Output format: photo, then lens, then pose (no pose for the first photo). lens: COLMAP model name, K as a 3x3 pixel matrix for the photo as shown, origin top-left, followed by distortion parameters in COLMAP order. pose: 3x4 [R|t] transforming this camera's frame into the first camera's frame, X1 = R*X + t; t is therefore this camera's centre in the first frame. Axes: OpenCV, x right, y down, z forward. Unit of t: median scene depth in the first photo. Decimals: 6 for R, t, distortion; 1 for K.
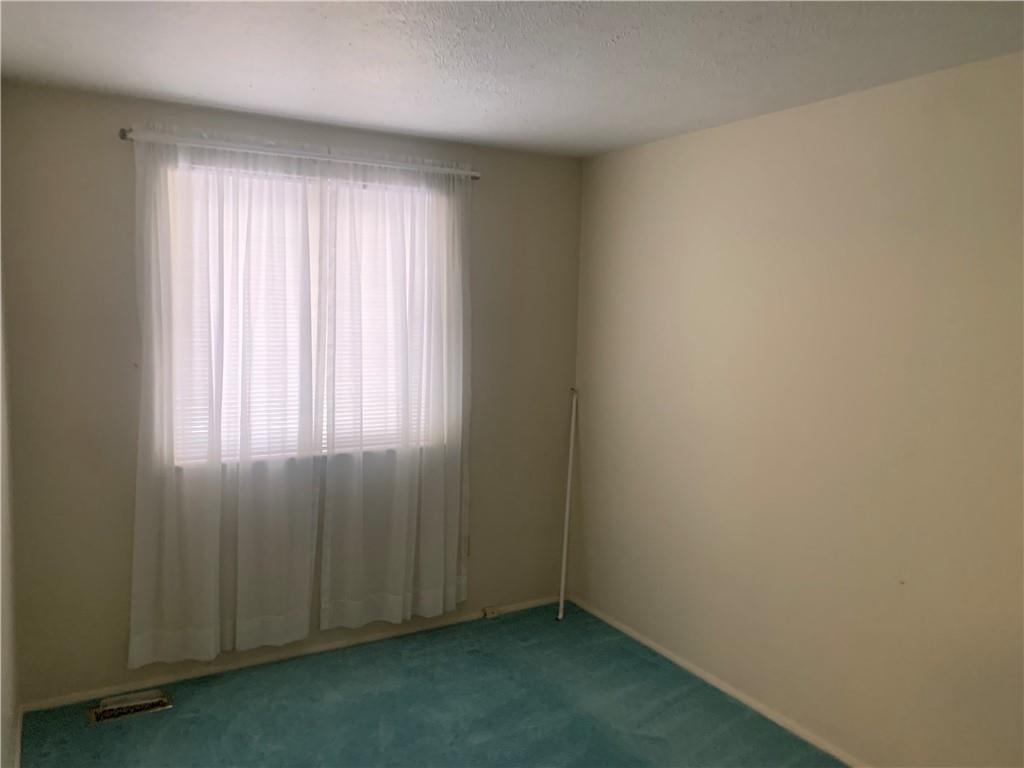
lens RADIAL K [[762.4, 0, 508.6], [0, 762.4, 388.7], [0, 0, 1]] dist [0.003138, -0.004641]
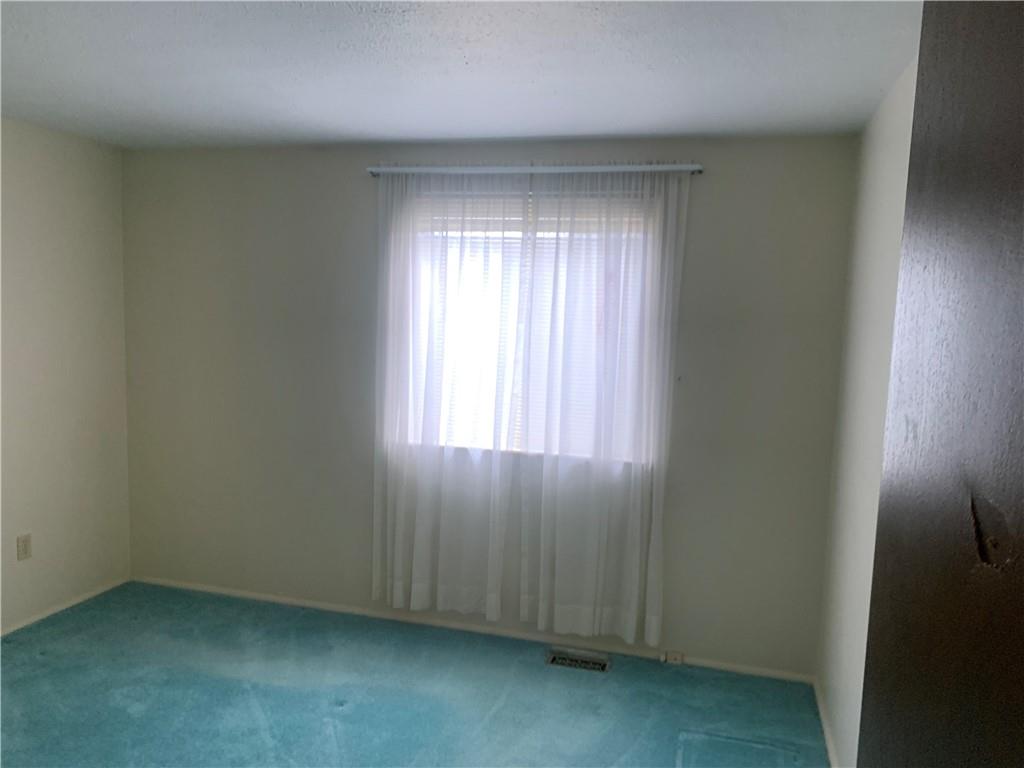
lens RADIAL K [[762.4, 0, 508.6], [0, 762.4, 388.7], [0, 0, 1]] dist [0.003138, -0.004641]
pose [[0.684475, 0.085624, -0.723991, 0.524245], [-0.092437, 0.995257, 0.030313, -0.034104], [0.723152, 0.046175, 0.689143, 0.264575]]
